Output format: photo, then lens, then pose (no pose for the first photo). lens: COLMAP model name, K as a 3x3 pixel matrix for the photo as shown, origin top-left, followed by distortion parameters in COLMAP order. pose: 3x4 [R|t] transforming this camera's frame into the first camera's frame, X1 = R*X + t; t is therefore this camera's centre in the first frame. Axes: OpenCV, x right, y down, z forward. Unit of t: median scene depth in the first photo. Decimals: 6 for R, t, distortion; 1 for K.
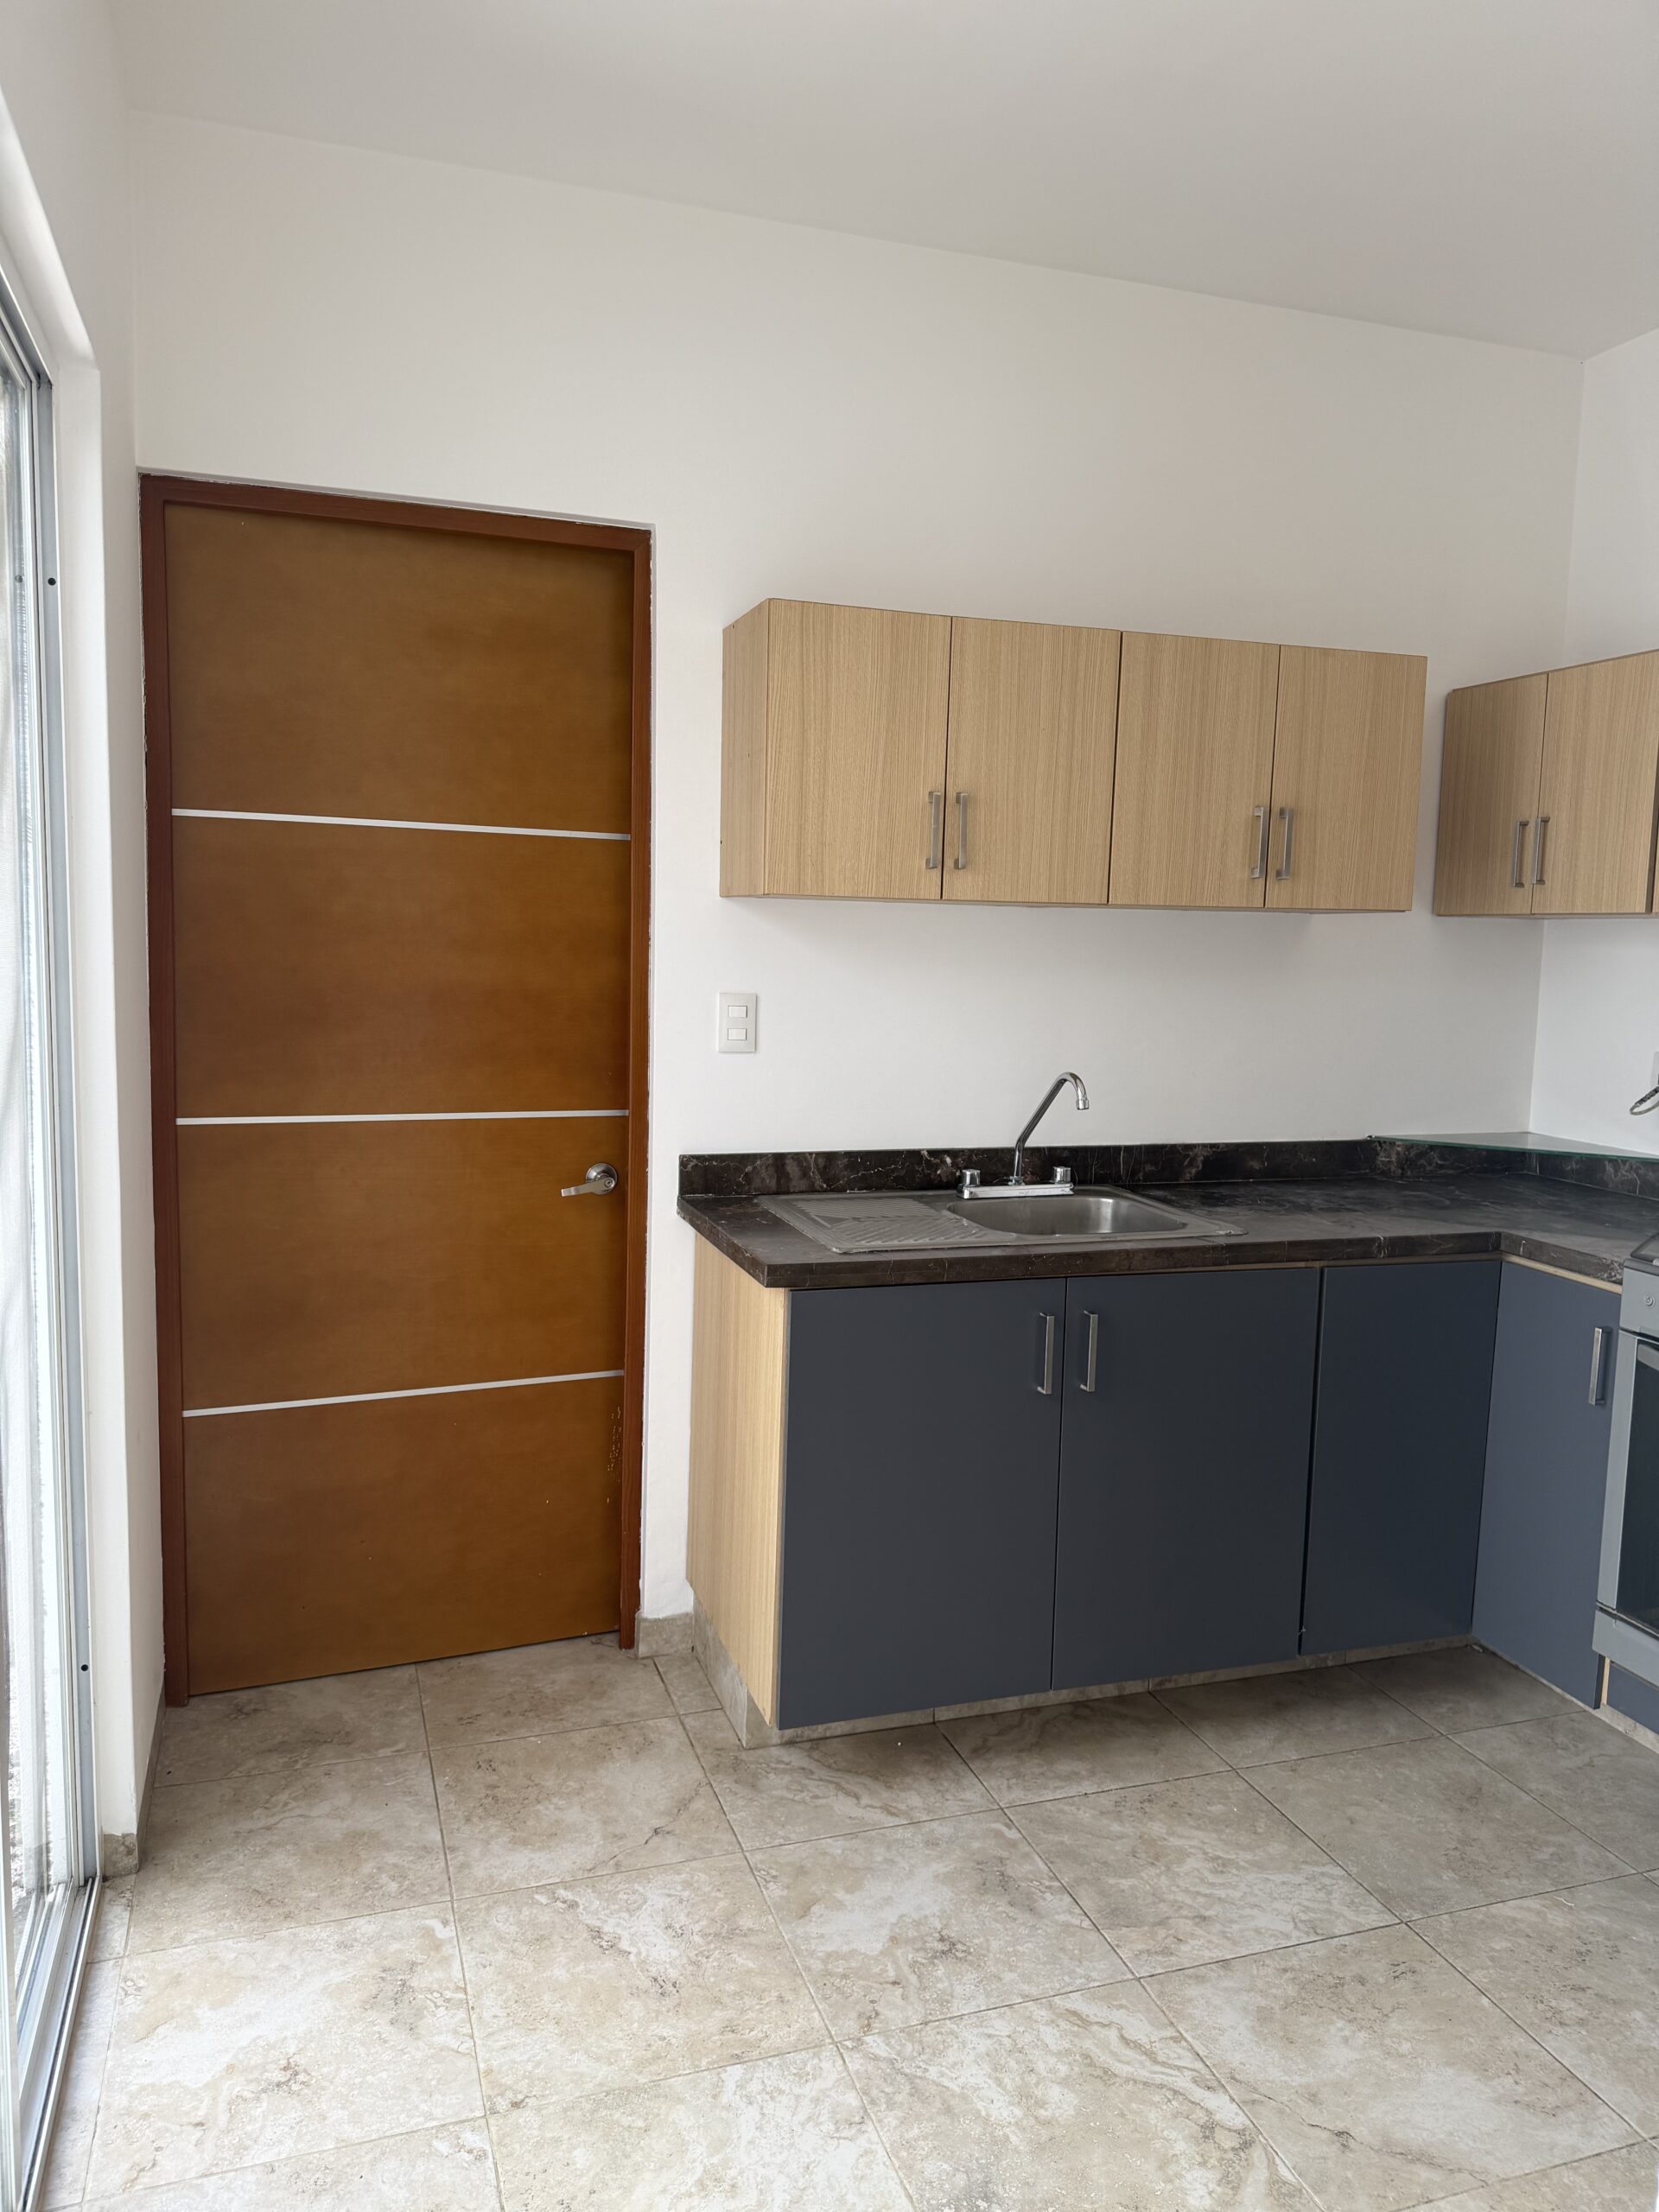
lens RADIAL K [[1548.6, 0, 829.5], [0, 1548.6, 1106.0], [0, 0, 1]] dist [0.093413, -0.159856]
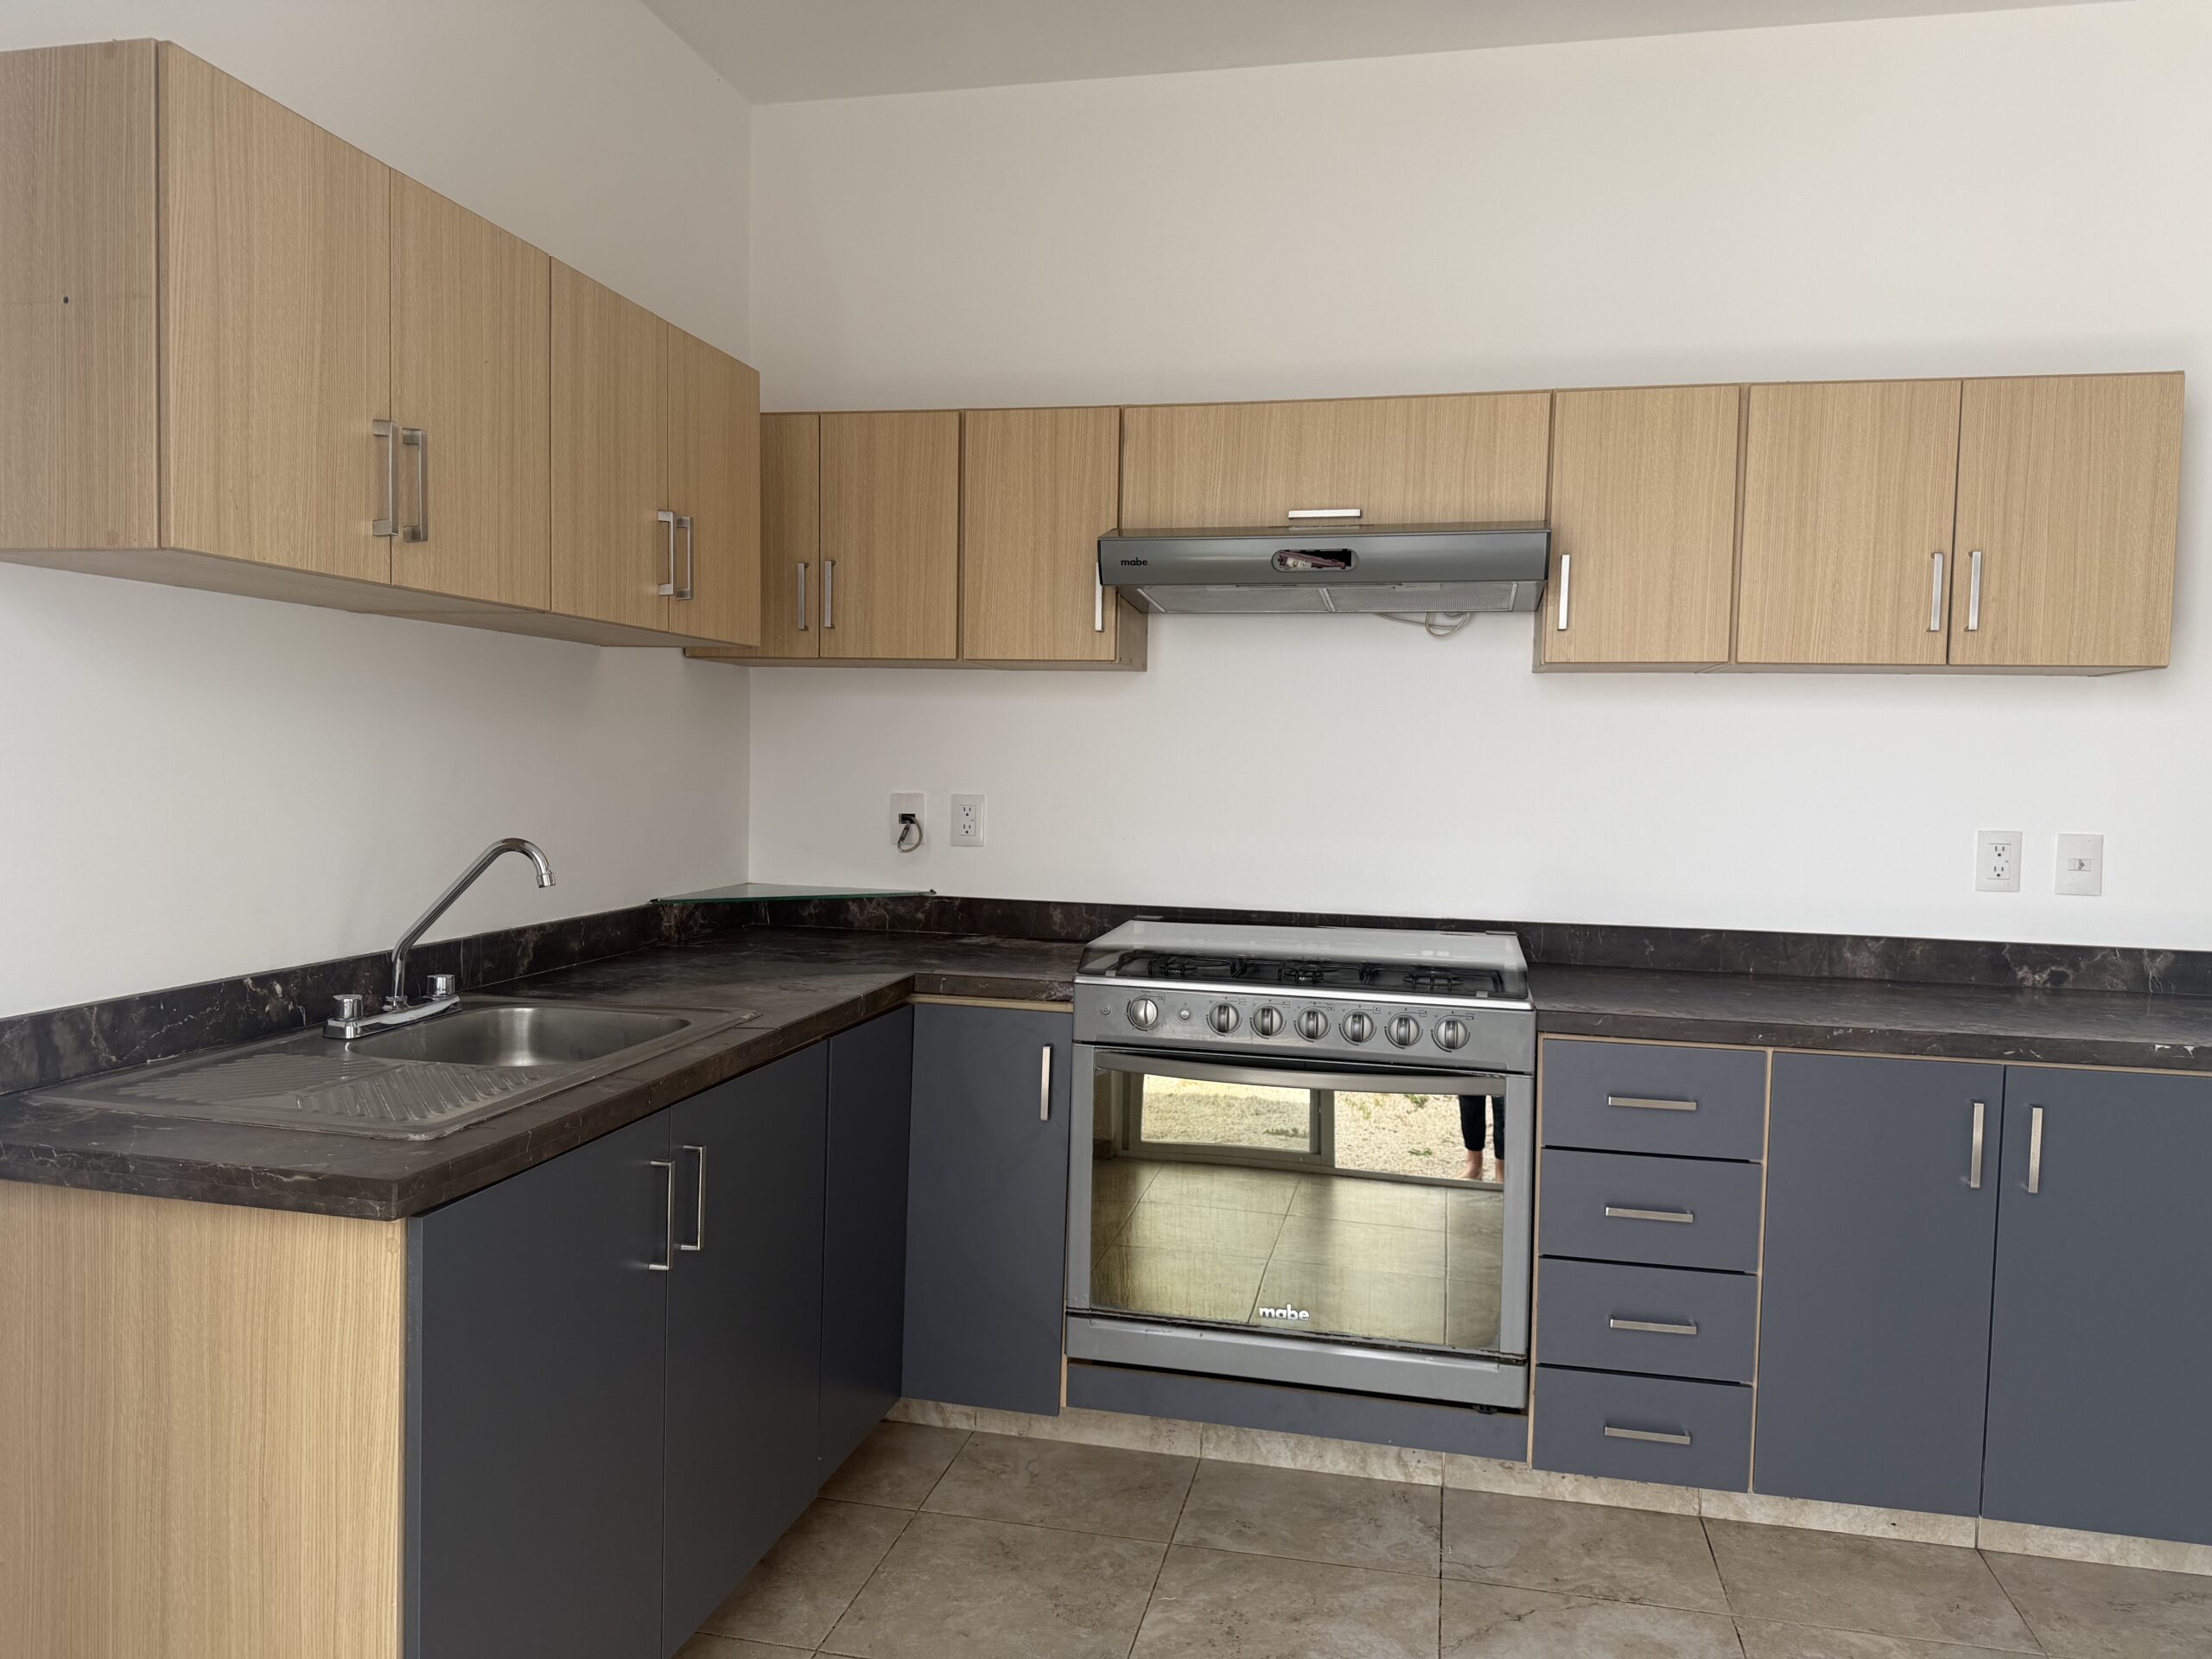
lens RADIAL K [[1548.6, 0, 1101.7], [0, 1548.6, 821.6], [0, 0, 1]] dist [0.093413, -0.159856]
pose [[0.487514, -0.046254, 0.871889, -0.337972], [0.081690, 0.996632, 0.007195, -0.011873], [-0.869285, 0.067717, 0.489651, 0.383888]]
